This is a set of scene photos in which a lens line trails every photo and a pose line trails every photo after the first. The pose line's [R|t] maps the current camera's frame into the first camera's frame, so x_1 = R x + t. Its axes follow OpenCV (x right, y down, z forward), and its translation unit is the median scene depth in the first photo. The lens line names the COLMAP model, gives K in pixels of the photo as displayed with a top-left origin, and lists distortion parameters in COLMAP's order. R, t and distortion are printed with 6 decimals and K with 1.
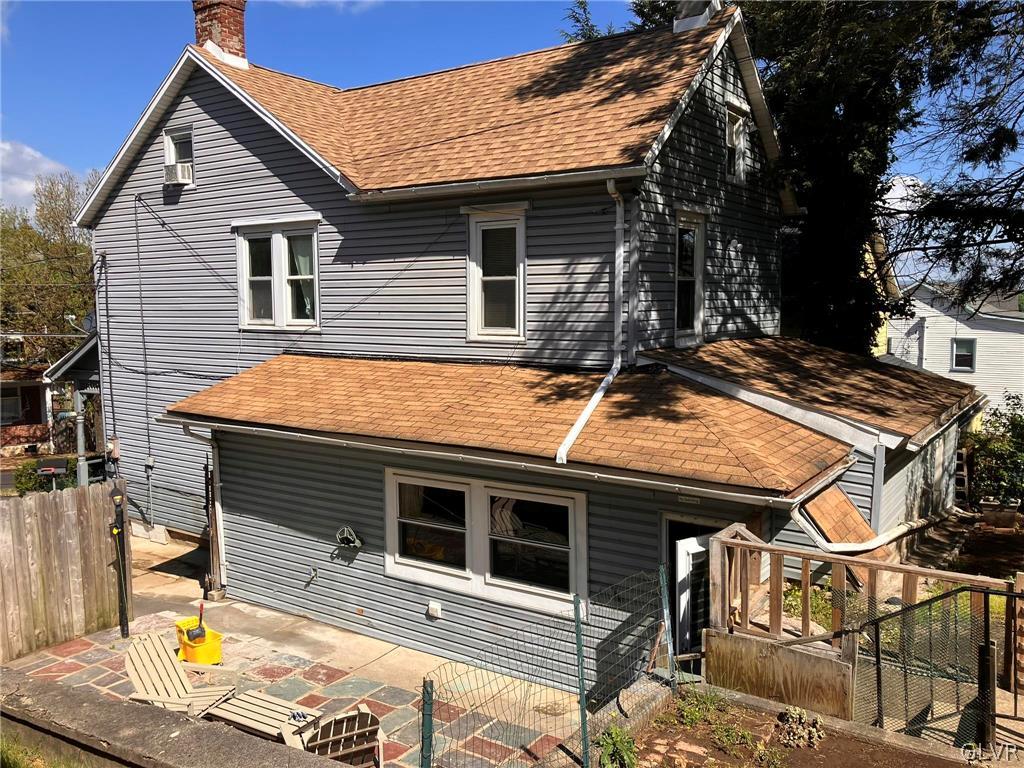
lens RADIAL K [[850.4, 0, 514.5], [0, 850.4, 380.5], [0, 0, 1]] dist [0.043977, -0.049177]
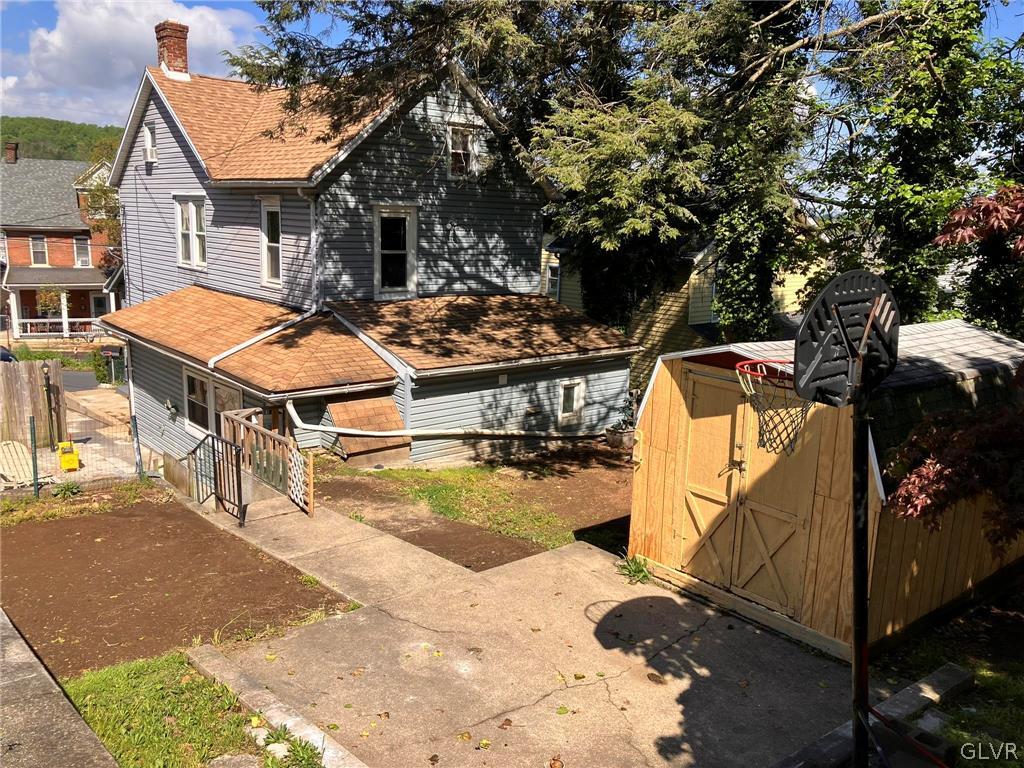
lens RADIAL K [[850.4, 0, 510.2], [0, 850.4, 392.7], [0, 0, 1]] dist [0.043977, -0.049177]
pose [[0.962751, 0.091958, -0.254271, 0.766738], [-0.065055, 0.991545, 0.112278, -0.058138], [0.262446, -0.091554, 0.960593, -0.339806]]
